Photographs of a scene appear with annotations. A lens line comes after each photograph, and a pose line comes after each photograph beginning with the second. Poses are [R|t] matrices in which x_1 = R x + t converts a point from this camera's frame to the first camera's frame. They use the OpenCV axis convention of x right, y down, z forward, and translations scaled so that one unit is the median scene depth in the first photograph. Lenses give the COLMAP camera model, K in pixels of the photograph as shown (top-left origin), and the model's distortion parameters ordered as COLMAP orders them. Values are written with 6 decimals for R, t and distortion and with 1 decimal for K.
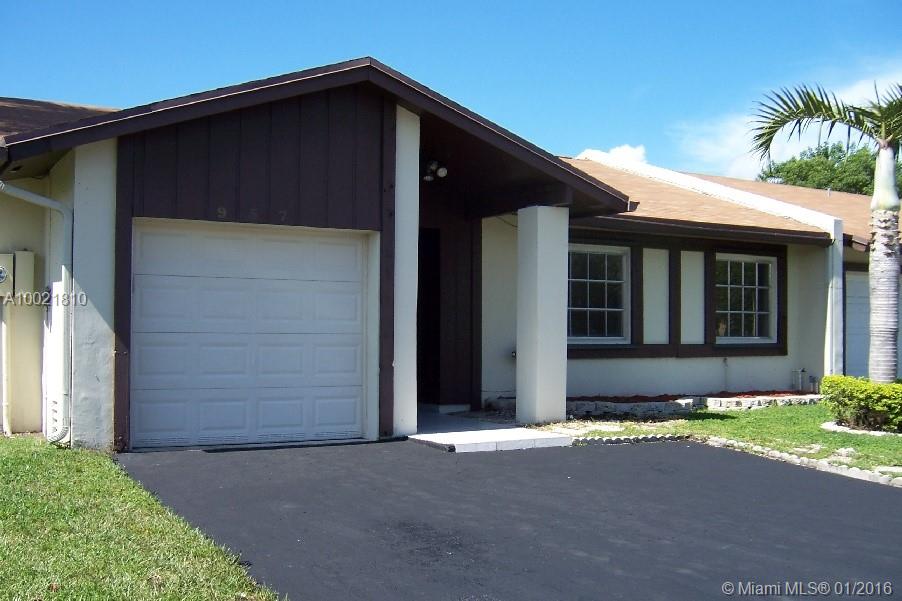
lens RADIAL K [[1030.4, 0, 451.3], [0, 1030.4, 305.5], [0, 0, 1]] dist [-0.086191, 0.000000]
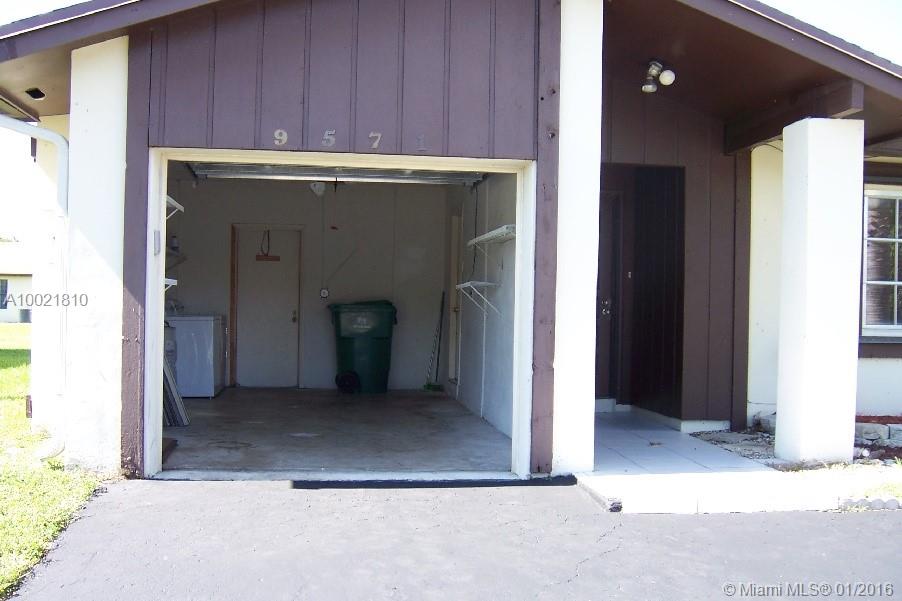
lens RADIAL K [[1030.4, 0, 450.3], [0, 1030.4, 293.3], [0, 0, 1]] dist [-0.086191, 0.000000]
pose [[0.923200, 0.007985, -0.384236, 0.116571], [-0.003940, 0.999928, 0.011315, 0.004345], [0.384299, -0.008932, 0.923166, 0.324441]]
